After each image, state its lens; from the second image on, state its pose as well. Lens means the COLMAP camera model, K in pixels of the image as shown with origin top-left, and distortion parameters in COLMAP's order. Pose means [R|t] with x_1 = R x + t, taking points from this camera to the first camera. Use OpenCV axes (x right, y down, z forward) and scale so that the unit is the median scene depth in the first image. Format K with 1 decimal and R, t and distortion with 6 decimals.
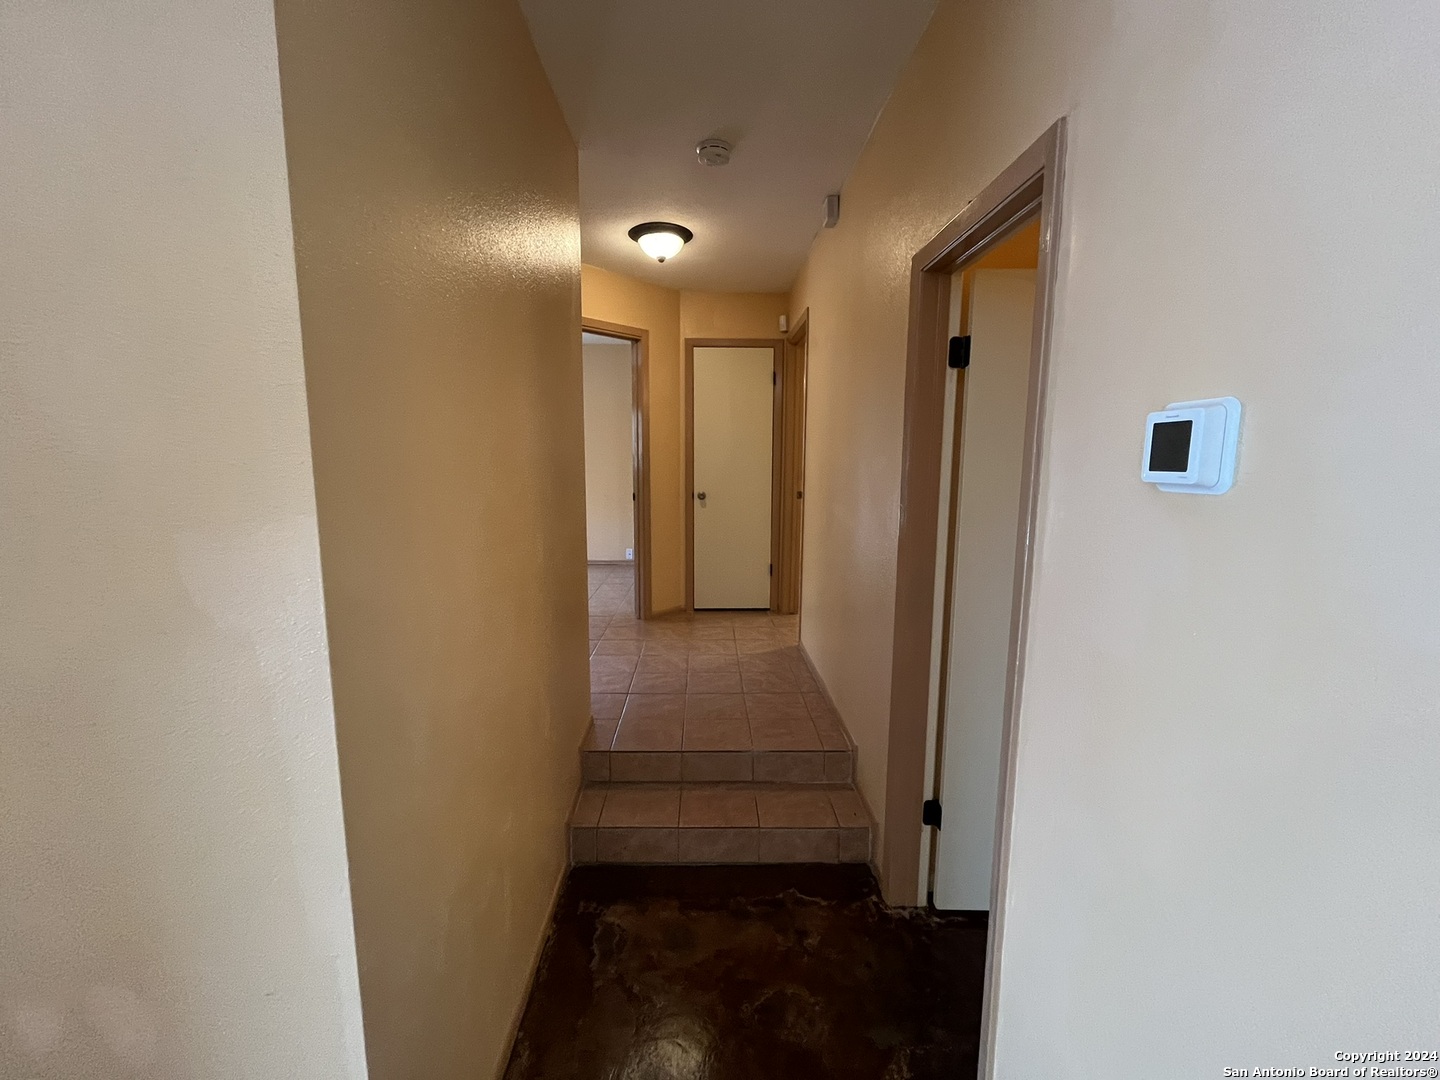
lens RADIAL K [[589.2, 0, 718.9], [0, 589.2, 535.4], [0, 0, 1]] dist [-0.002126, -0.000345]
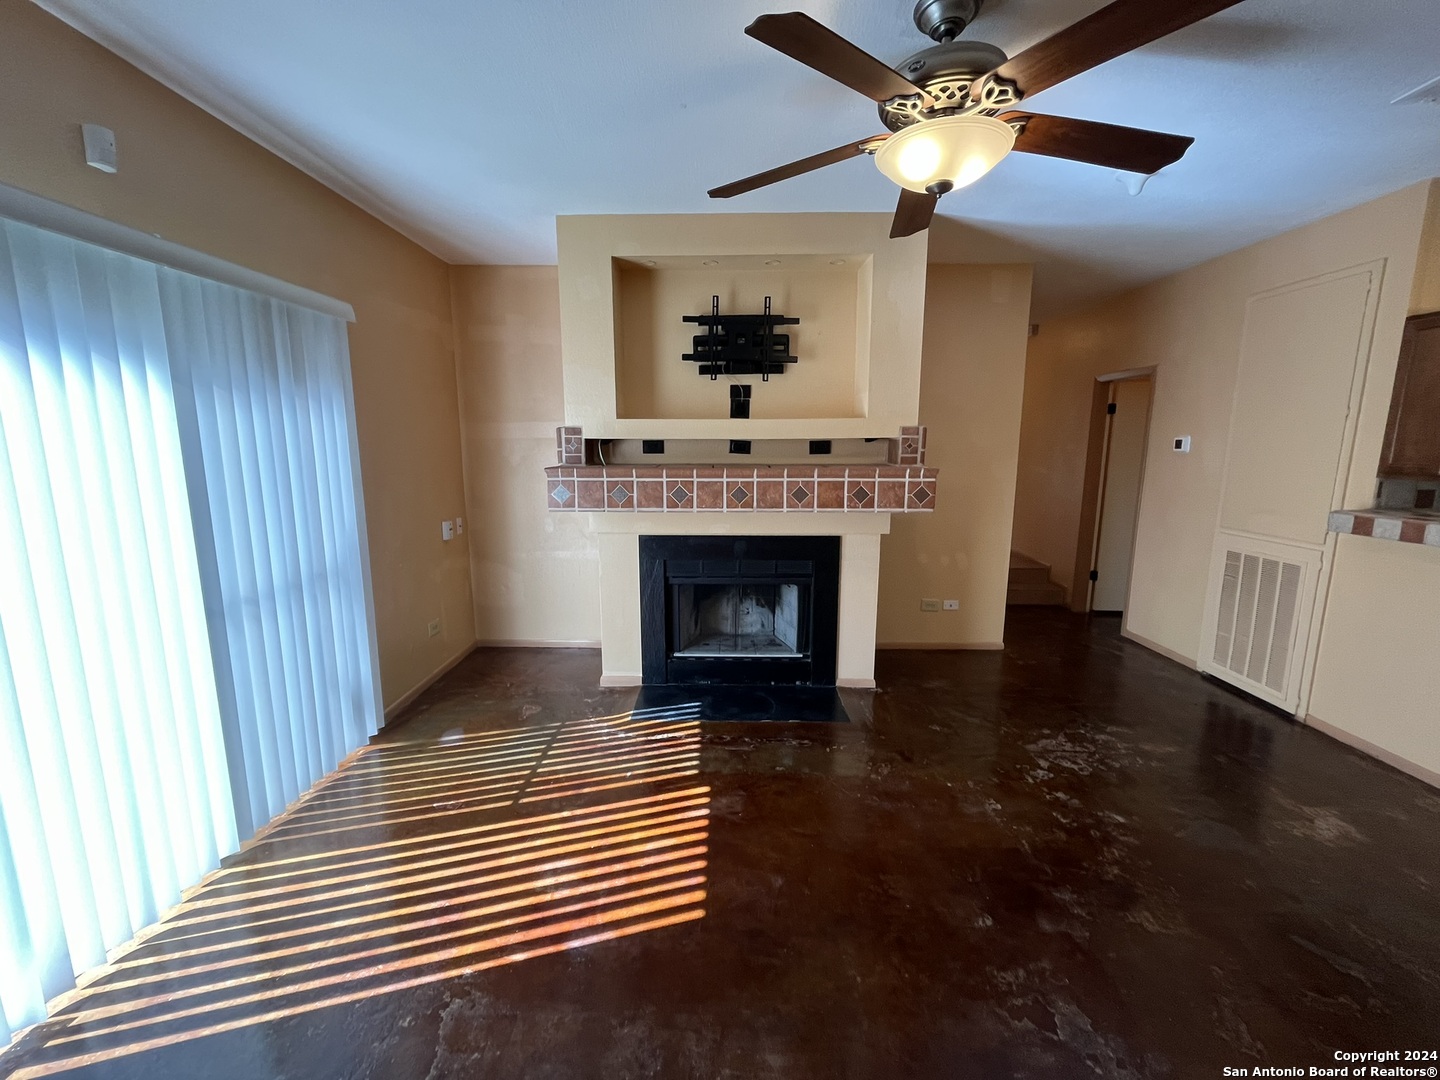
lens RADIAL K [[589.2, 0, 718.9], [0, 589.2, 535.4], [0, 0, 1]] dist [-0.002126, -0.000345]
pose [[0.999110, 0.002852, -0.042083, -1.074249], [-0.001673, 0.999606, 0.028026, 0.180431], [0.042146, -0.027931, 0.998721, -1.531717]]
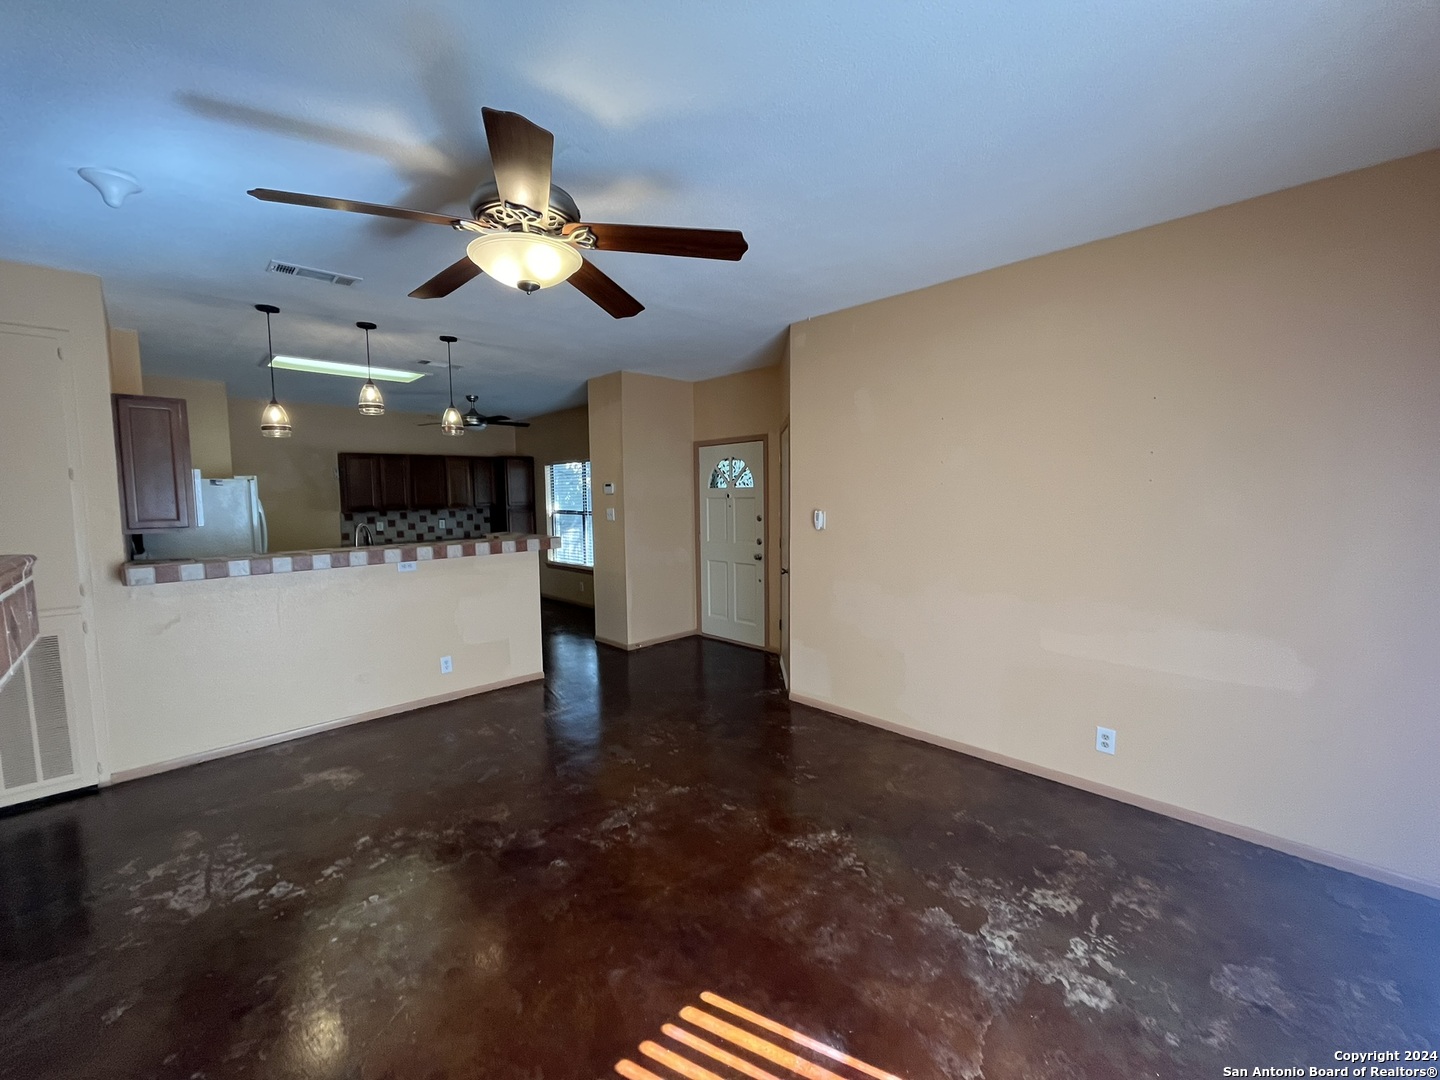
lens RADIAL K [[589.2, 0, 718.9], [0, 589.2, 535.4], [0, 0, 1]] dist [-0.002126, -0.000345]
pose [[-0.679314, -0.047941, 0.732280, -1.695529], [0.107576, 0.980578, 0.163992, 0.015592], [-0.725920, 0.190178, -0.660963, -0.306090]]
